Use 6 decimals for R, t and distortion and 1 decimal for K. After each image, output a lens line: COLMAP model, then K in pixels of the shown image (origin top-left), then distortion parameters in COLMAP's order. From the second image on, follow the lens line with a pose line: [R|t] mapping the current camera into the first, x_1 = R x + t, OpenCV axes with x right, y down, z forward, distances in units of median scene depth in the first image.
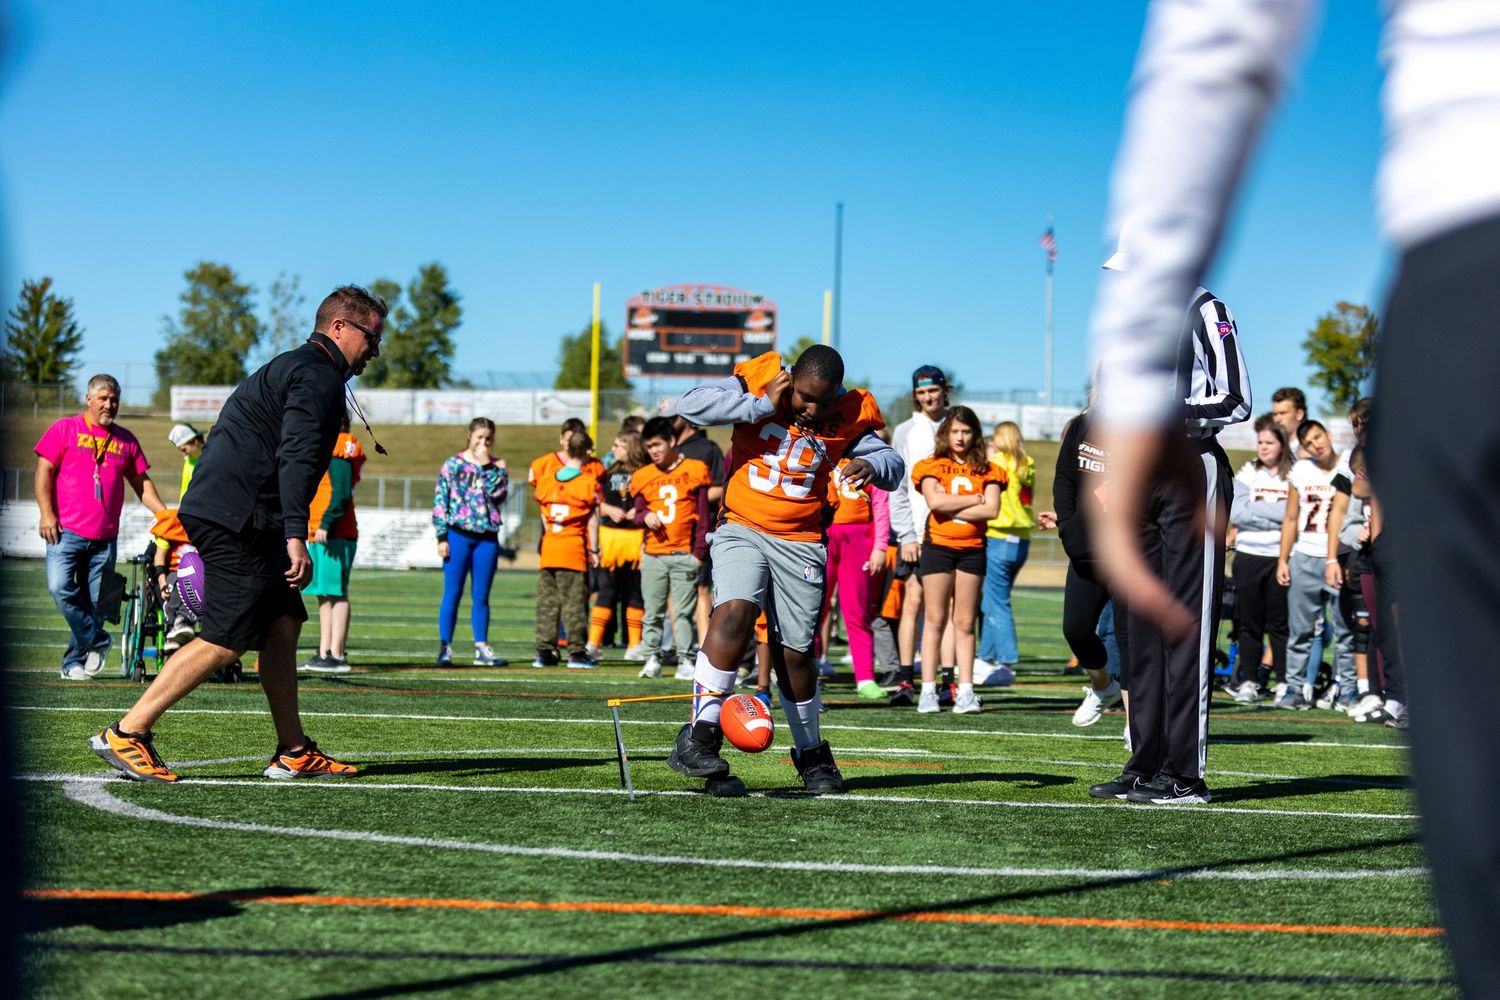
lens RADIAL K [[3471.5, 0, 751.1], [0, 3471.5, 496.1], [0, 0, 1]] dist [0.057620, 0.000000]
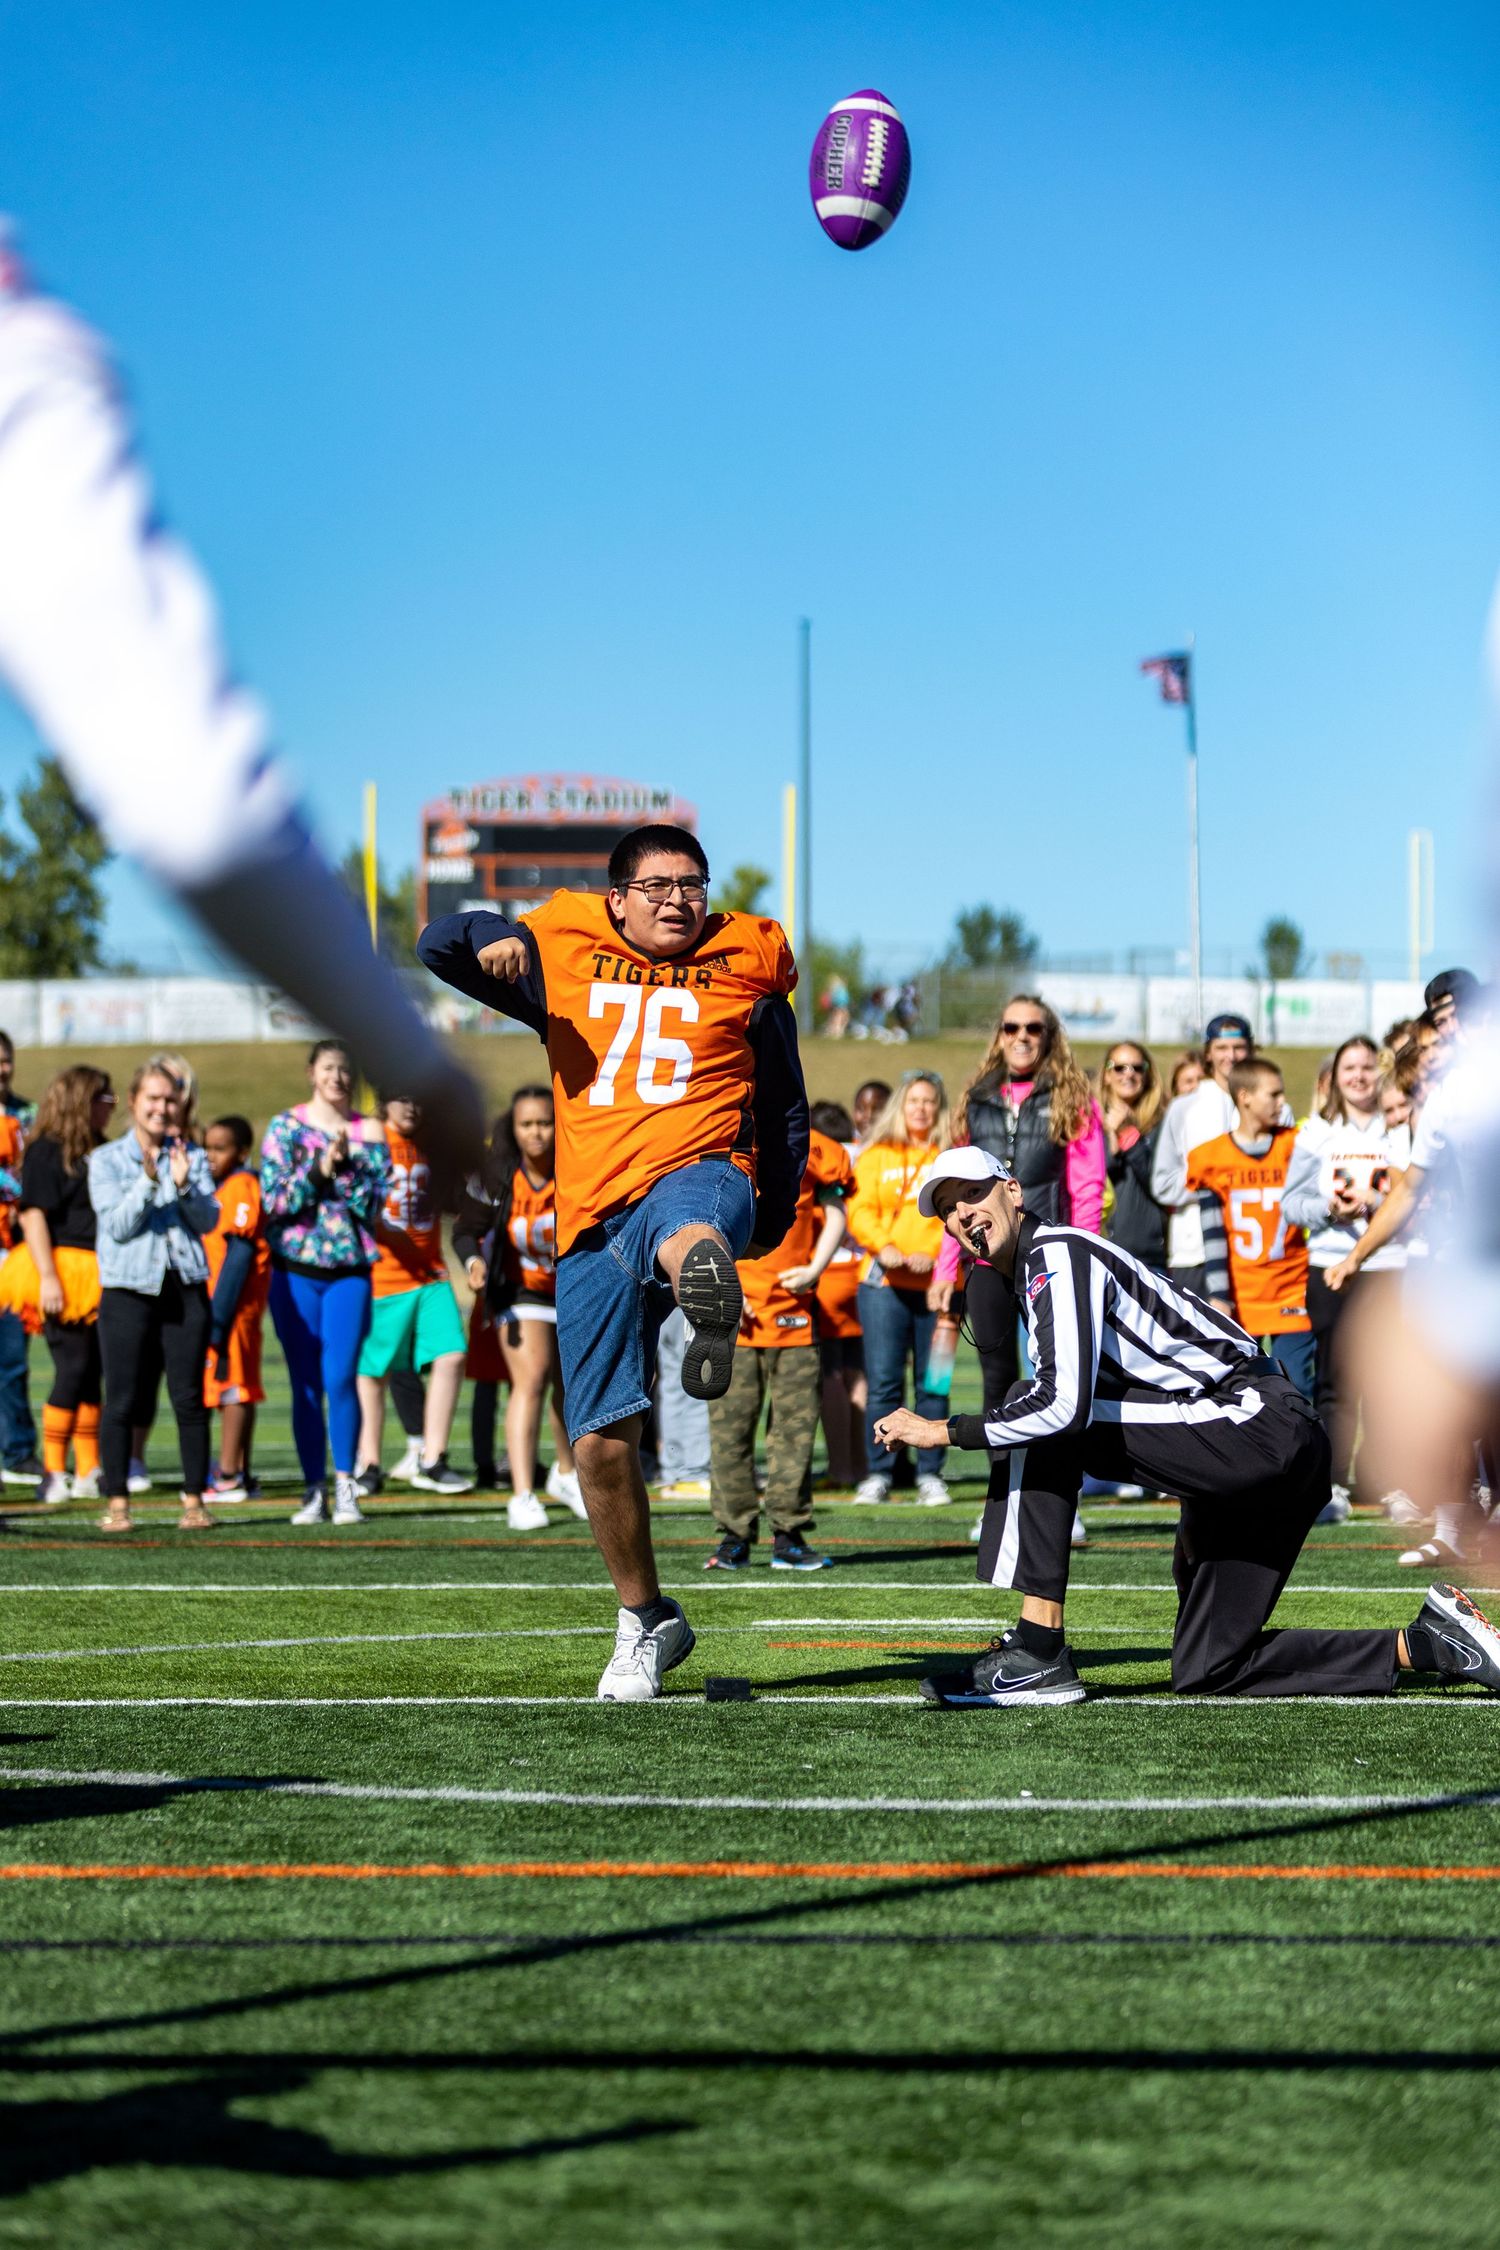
lens RADIAL K [[6396.6, 0, 741.4], [0, 6396.6, 1130.9], [0, 0, 1]] dist [0.100055, 0.000000]
pose [[0.999523, -0.027617, 0.013800, -0.014291], [0.027665, 0.999612, -0.003336, -0.016848], [-0.013703, 0.003716, 0.999899, -0.206753]]
